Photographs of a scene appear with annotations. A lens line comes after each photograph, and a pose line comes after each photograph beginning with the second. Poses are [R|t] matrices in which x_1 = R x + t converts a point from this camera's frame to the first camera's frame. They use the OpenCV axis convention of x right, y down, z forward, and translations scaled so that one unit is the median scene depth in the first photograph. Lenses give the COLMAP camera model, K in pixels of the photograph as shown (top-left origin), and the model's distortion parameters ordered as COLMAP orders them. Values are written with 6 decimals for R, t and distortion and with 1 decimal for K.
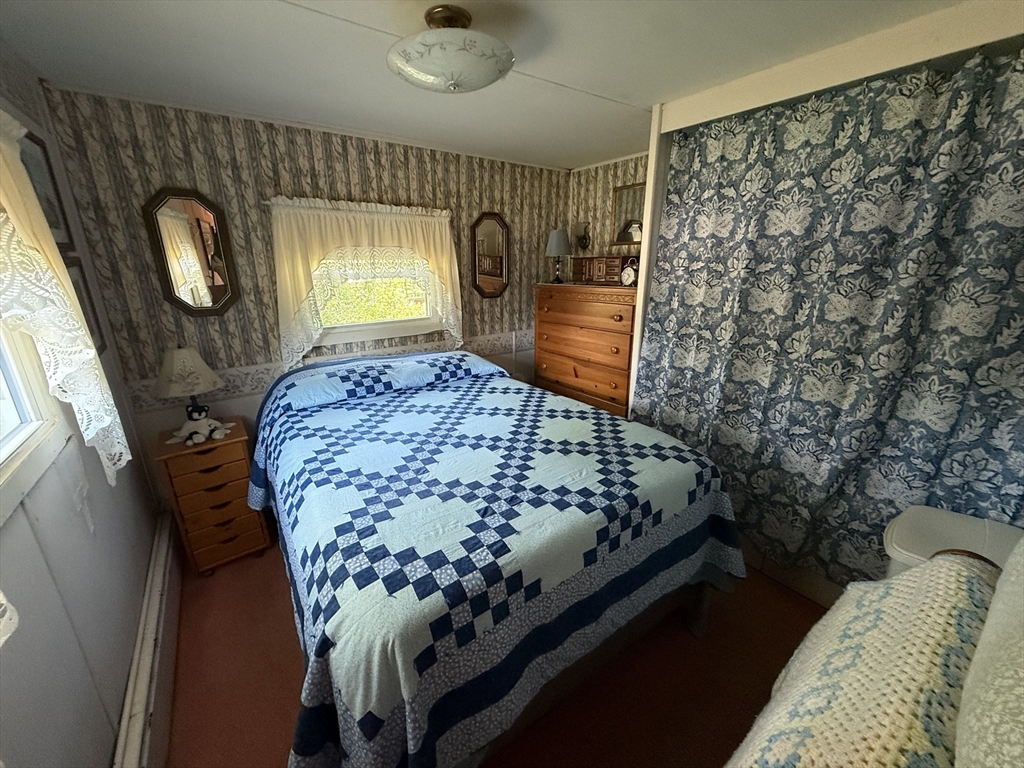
lens RADIAL K [[409.2, 0, 512.0], [0, 409.2, 384.0], [0, 0, 1]] dist [-0.001560, -0.000240]
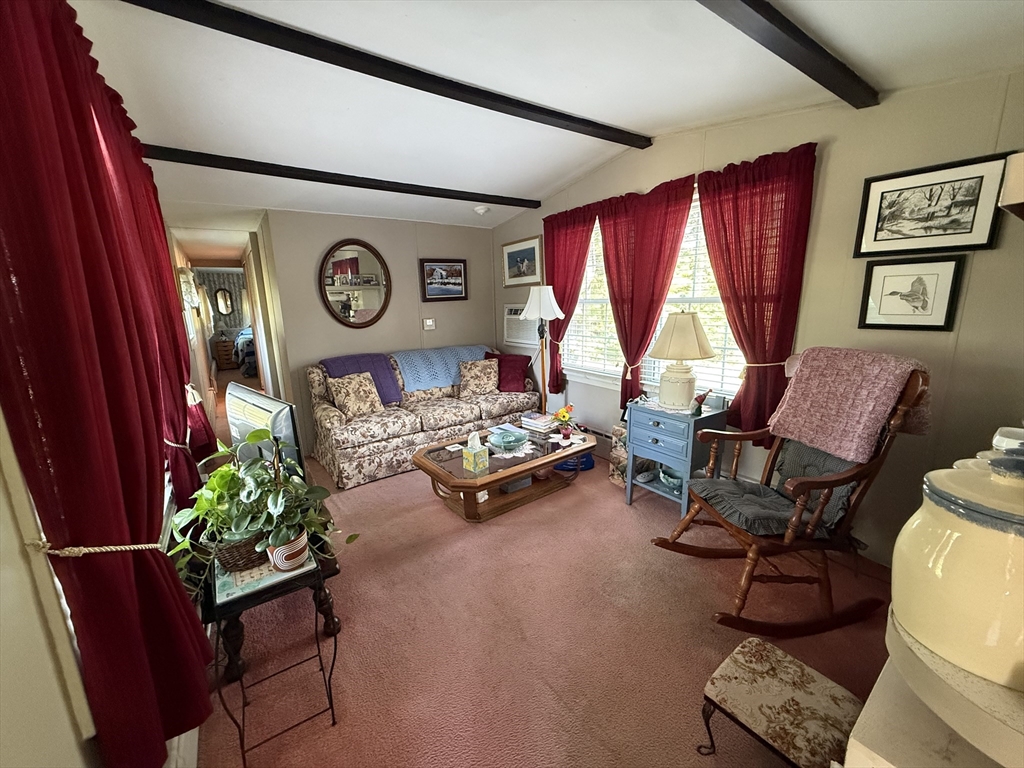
lens RADIAL K [[409.2, 0, 512.0], [0, 409.2, 384.0], [0, 0, 1]] dist [-0.001560, -0.000240]
pose [[0.999833, -0.011921, -0.013846, 2.558681], [0.010618, 0.995830, -0.090605, 1.070290], [0.014869, 0.090443, 0.995791, -3.511340]]
